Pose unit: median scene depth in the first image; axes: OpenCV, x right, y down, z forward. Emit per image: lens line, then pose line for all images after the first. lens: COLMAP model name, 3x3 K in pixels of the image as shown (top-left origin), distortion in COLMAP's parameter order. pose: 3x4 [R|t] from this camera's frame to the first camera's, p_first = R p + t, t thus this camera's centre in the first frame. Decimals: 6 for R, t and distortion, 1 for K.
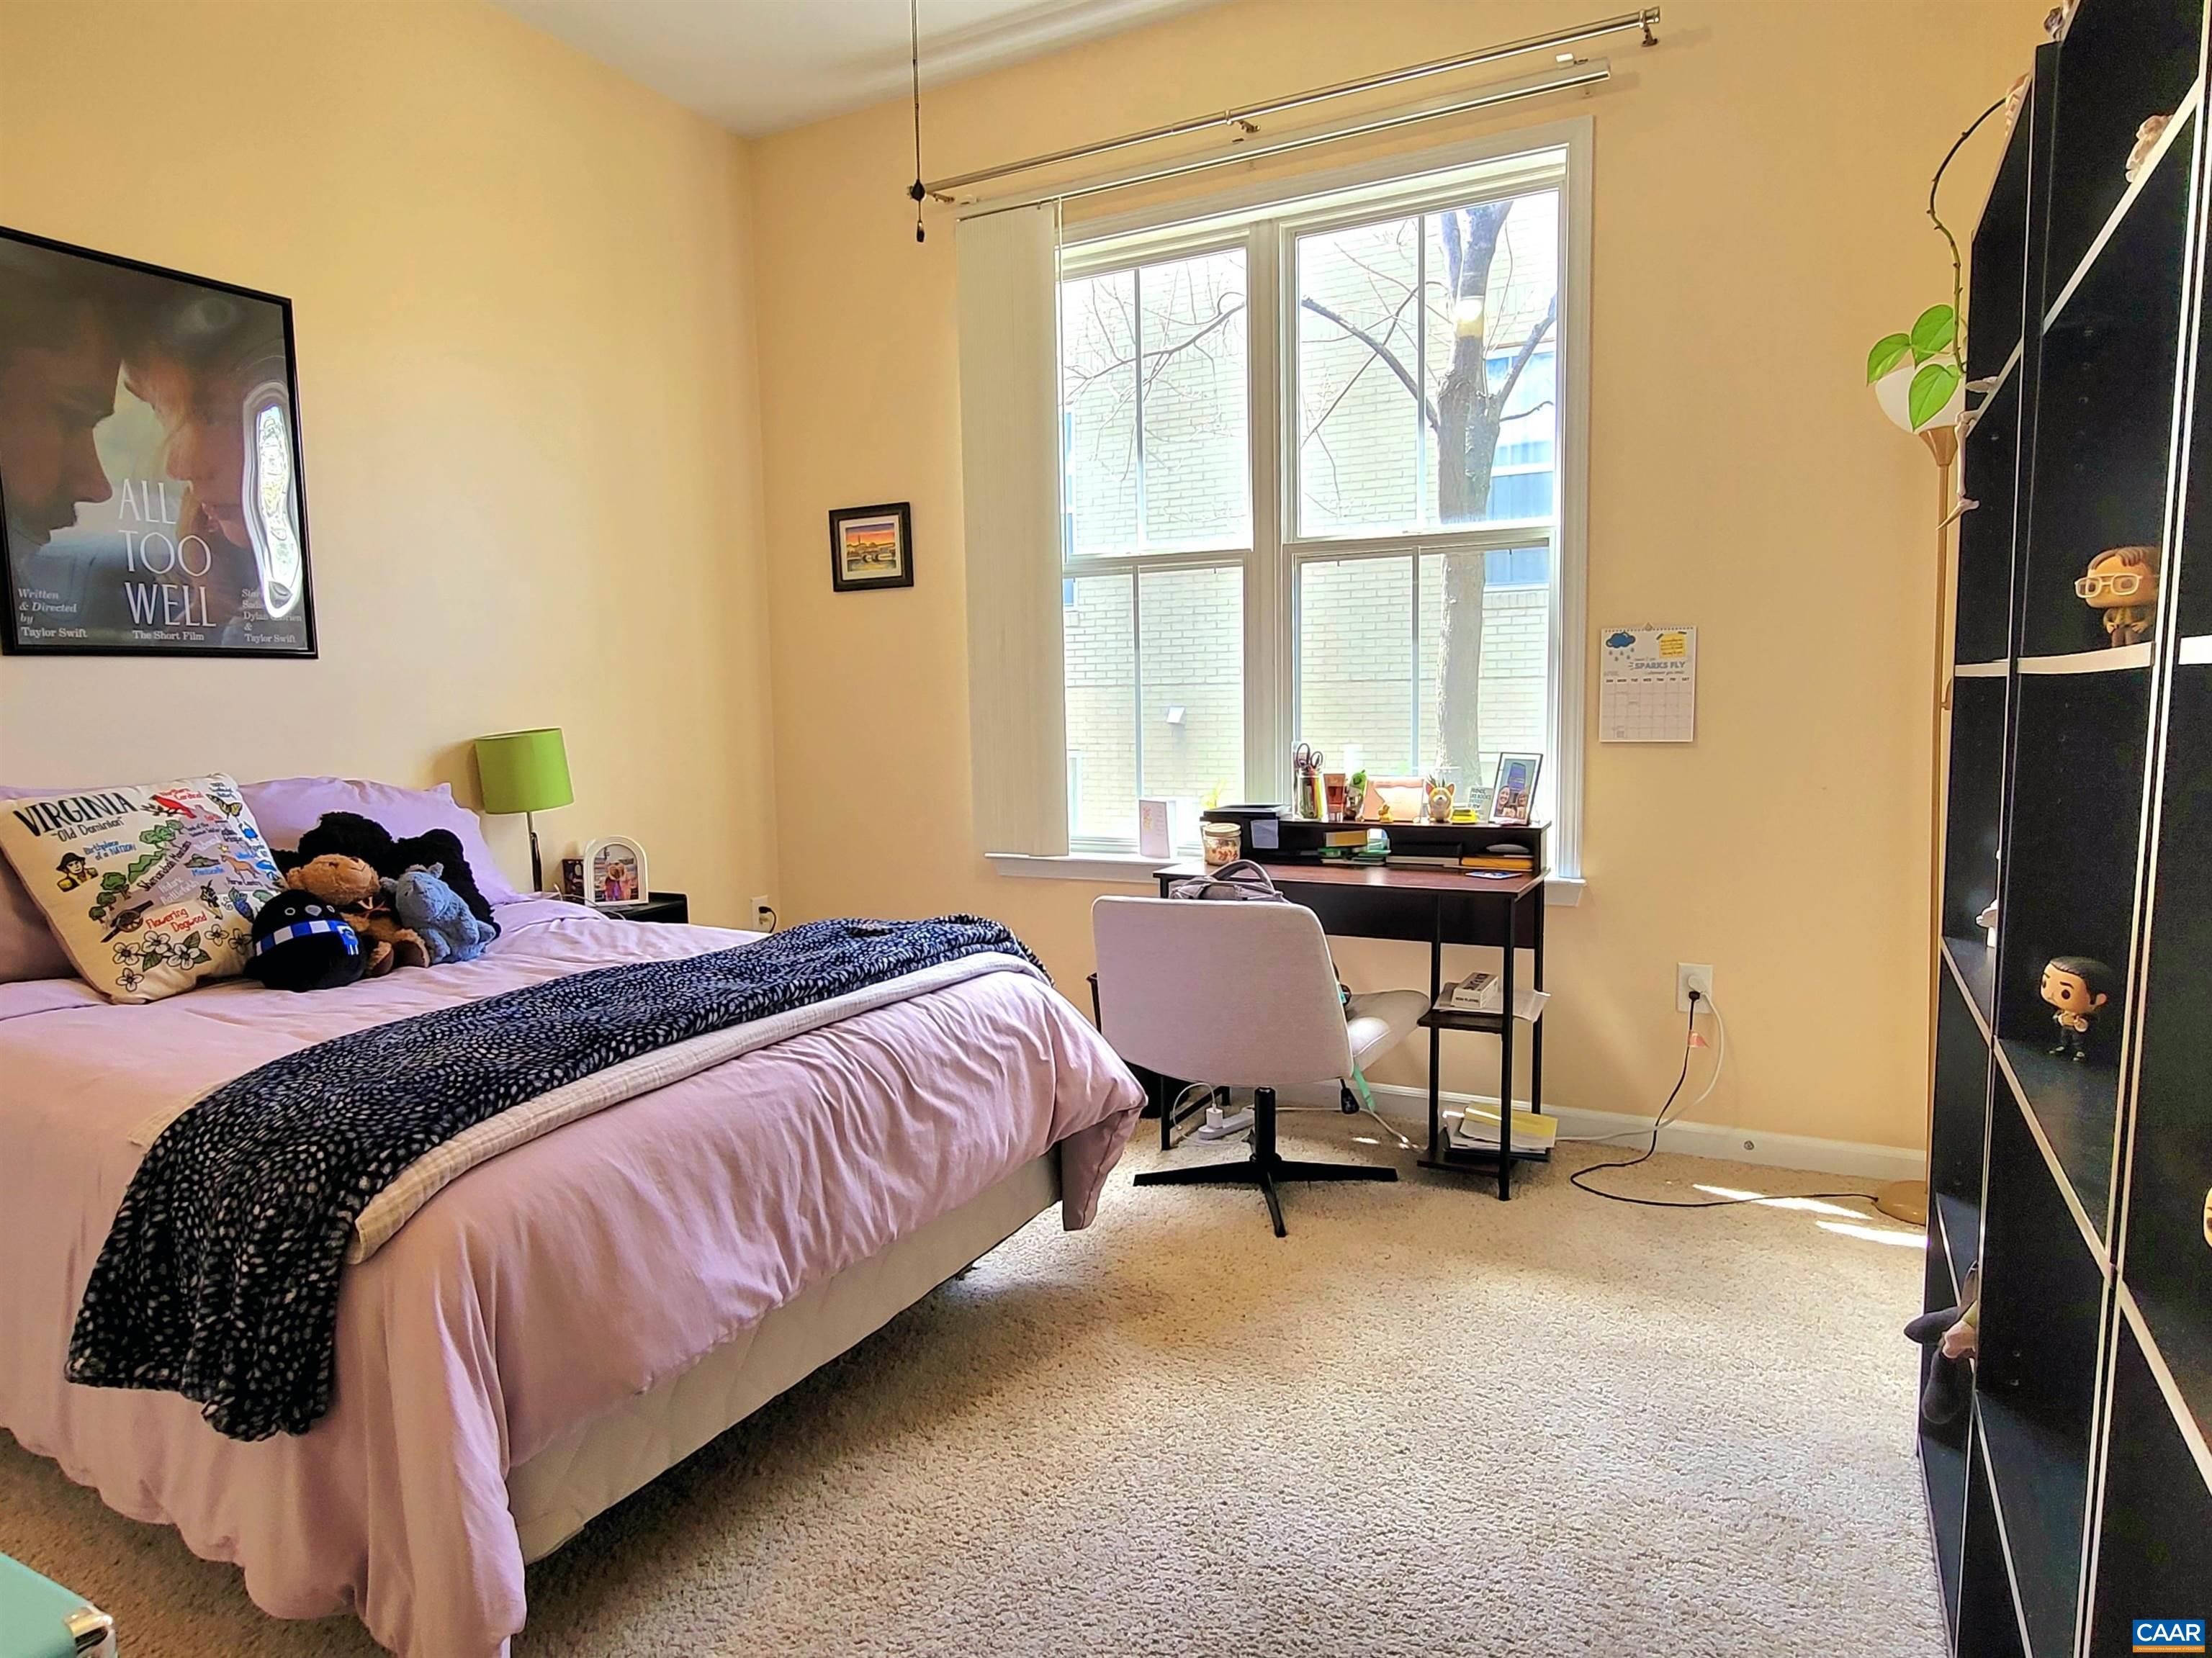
lens RADIAL K [[1286.2, 0, 1103.8], [0, 1286.2, 833.9], [0, 0, 1]] dist [-0.006623, -0.001234]
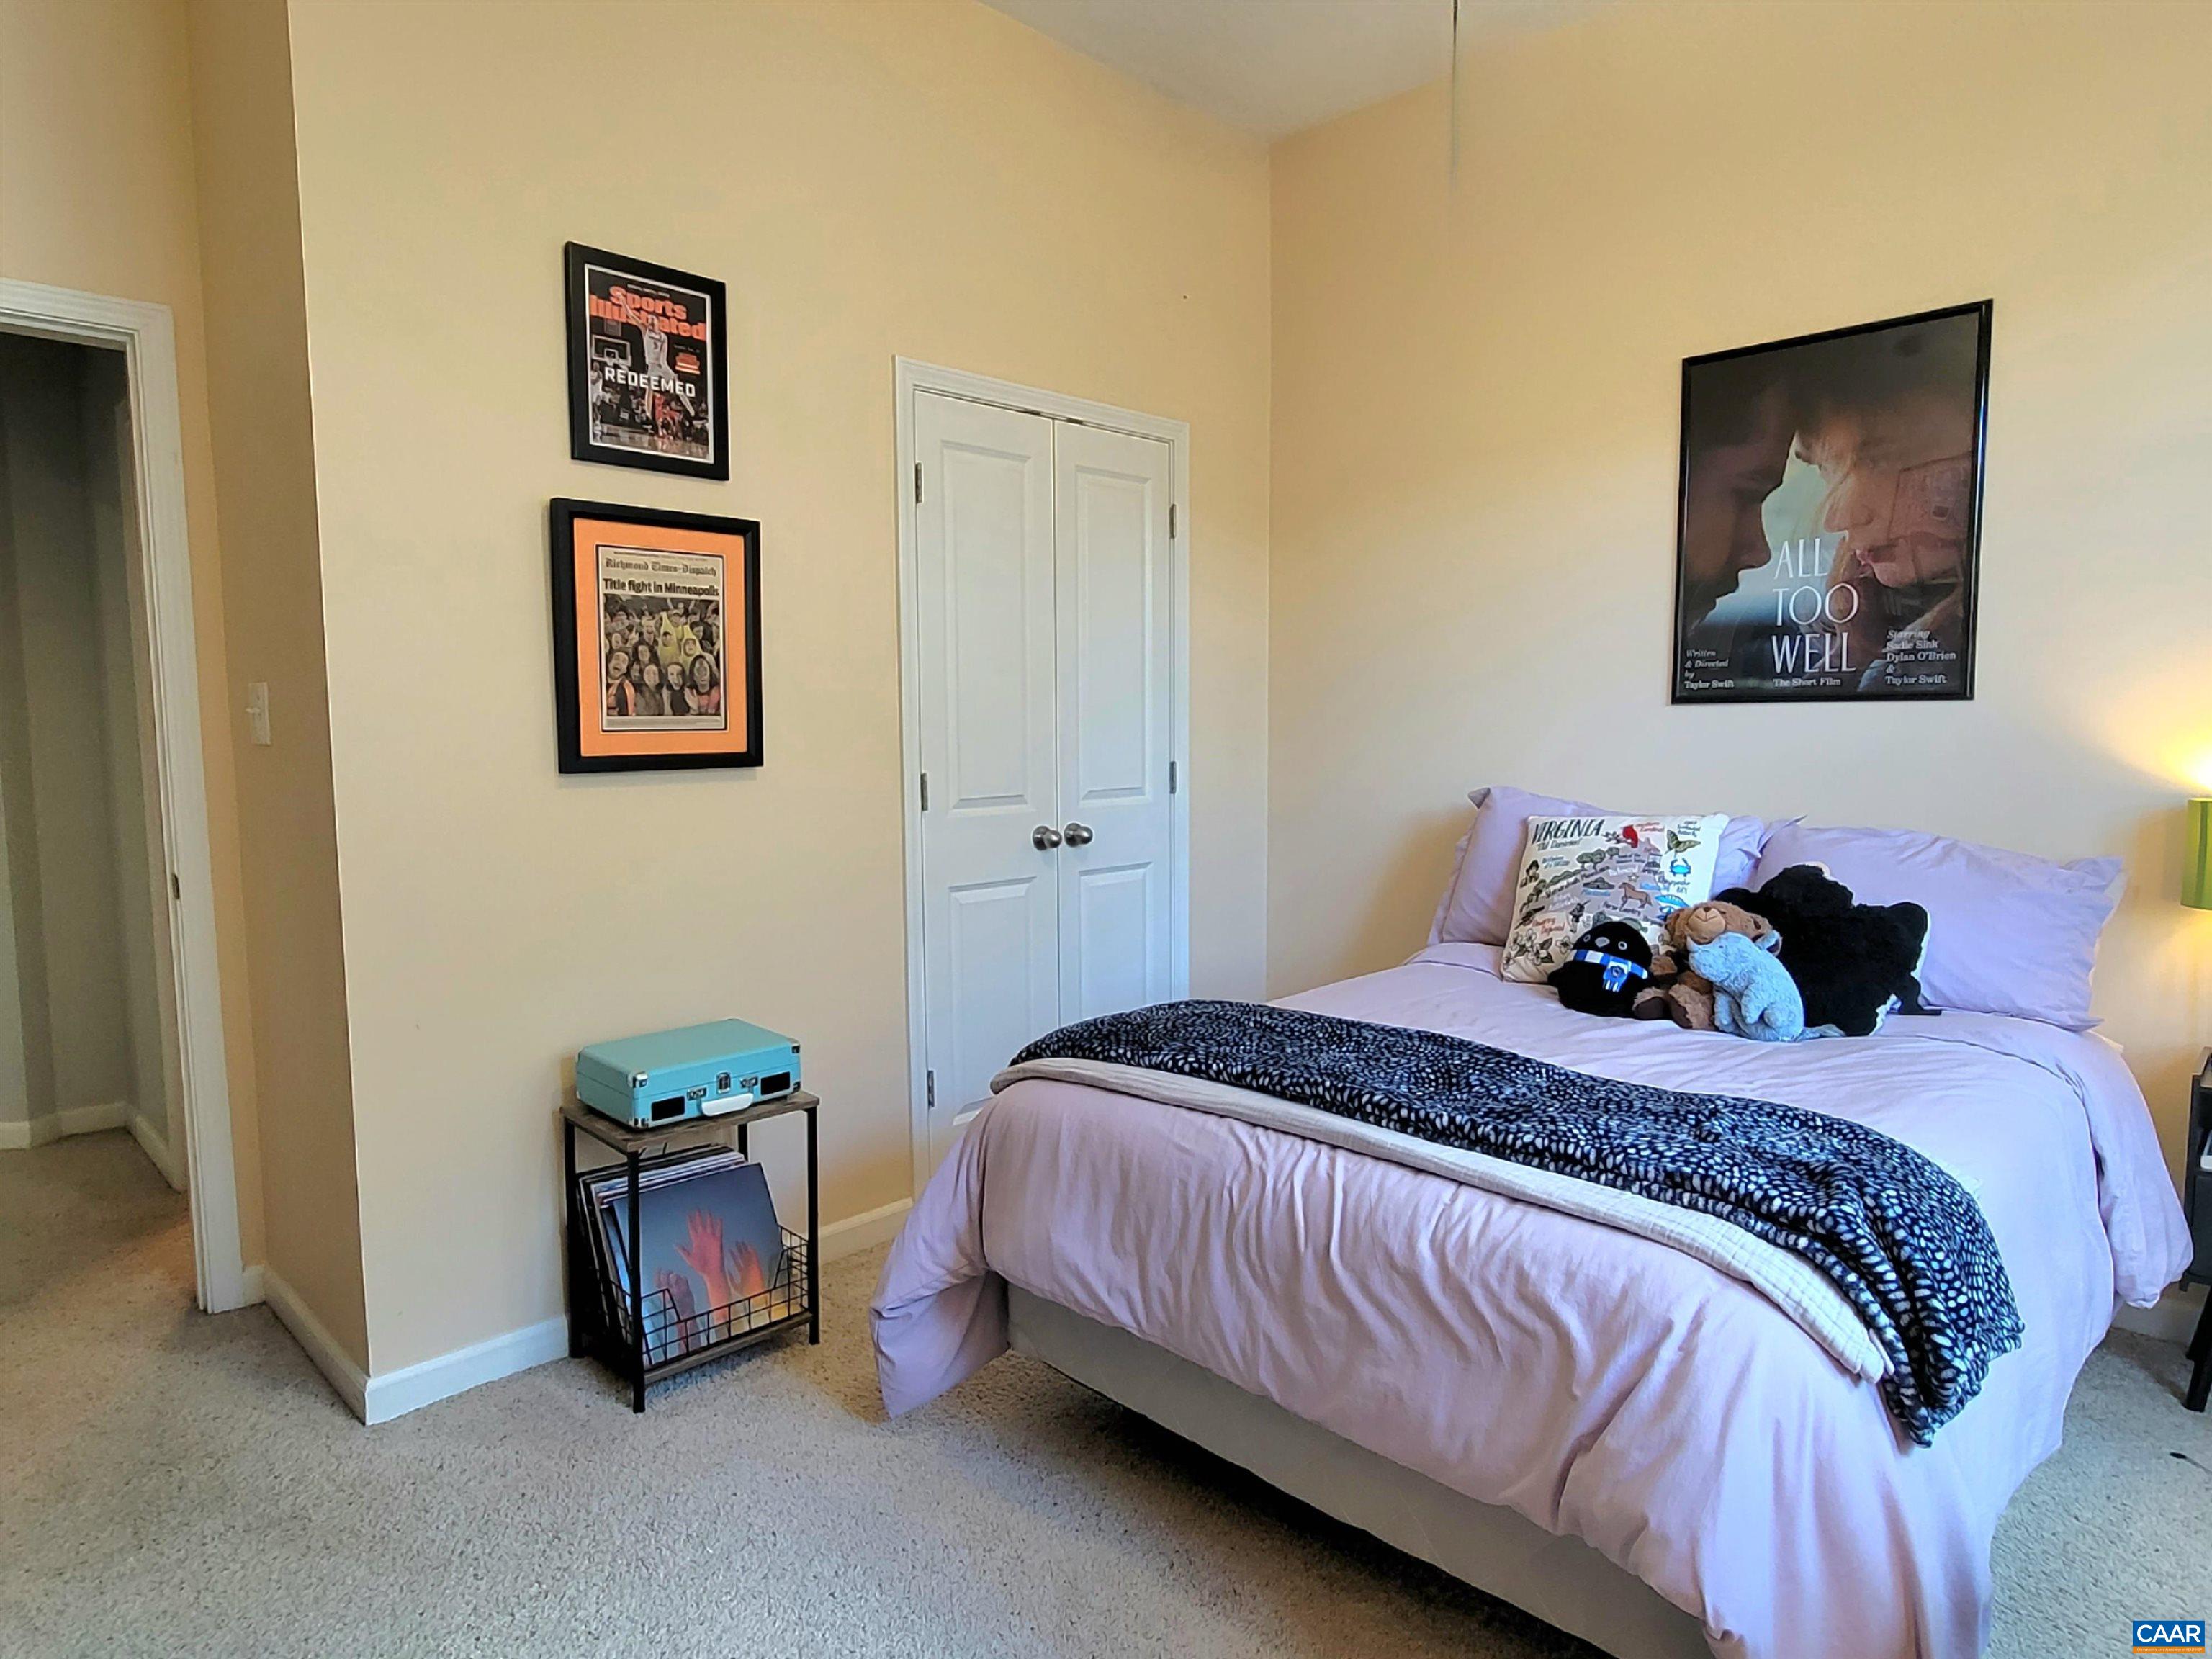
lens RADIAL K [[1268.4, 0, 1109.7], [0, 1268.4, 841.4], [0, 0, 1]] dist [-0.006801, -0.000926]
pose [[-0.269909, 0.107728, -0.956841, 0.546356], [-0.094808, 0.985920, 0.137746, -0.139806], [0.958207, 0.127895, -0.255895, 0.894193]]
